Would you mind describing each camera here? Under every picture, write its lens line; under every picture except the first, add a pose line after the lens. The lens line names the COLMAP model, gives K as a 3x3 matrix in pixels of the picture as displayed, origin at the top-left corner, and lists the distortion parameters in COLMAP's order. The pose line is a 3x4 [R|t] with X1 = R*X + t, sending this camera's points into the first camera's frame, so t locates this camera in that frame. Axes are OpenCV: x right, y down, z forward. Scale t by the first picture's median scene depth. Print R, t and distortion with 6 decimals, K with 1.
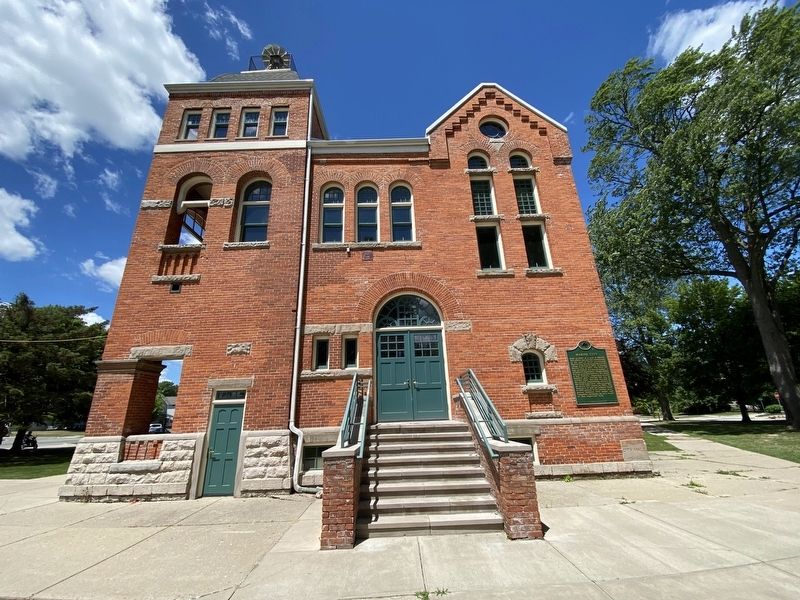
lens RADIAL K [[335.4, 0, 400.0], [0, 335.4, 300.0], [0, 0, 1]] dist [-0.012065, -0.000575]
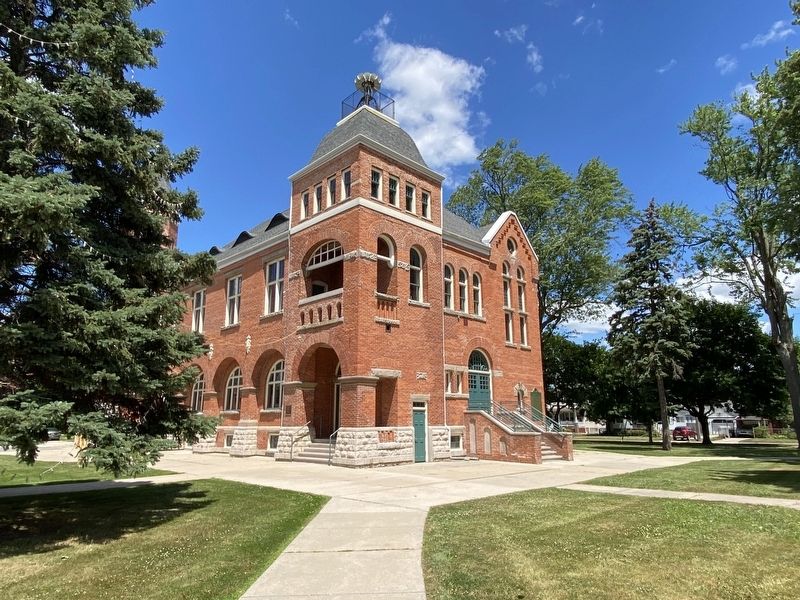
lens RADIAL K [[520.1, 0, 400.0], [0, 520.1, 300.0], [0, 0, 1]] dist [0.000582, 0.000071]
pose [[0.714265, 0.194503, 0.672305, -2.132173], [-0.258846, 0.965908, -0.004443, -0.154620], [-0.650249, -0.170850, 0.740261, -0.649385]]
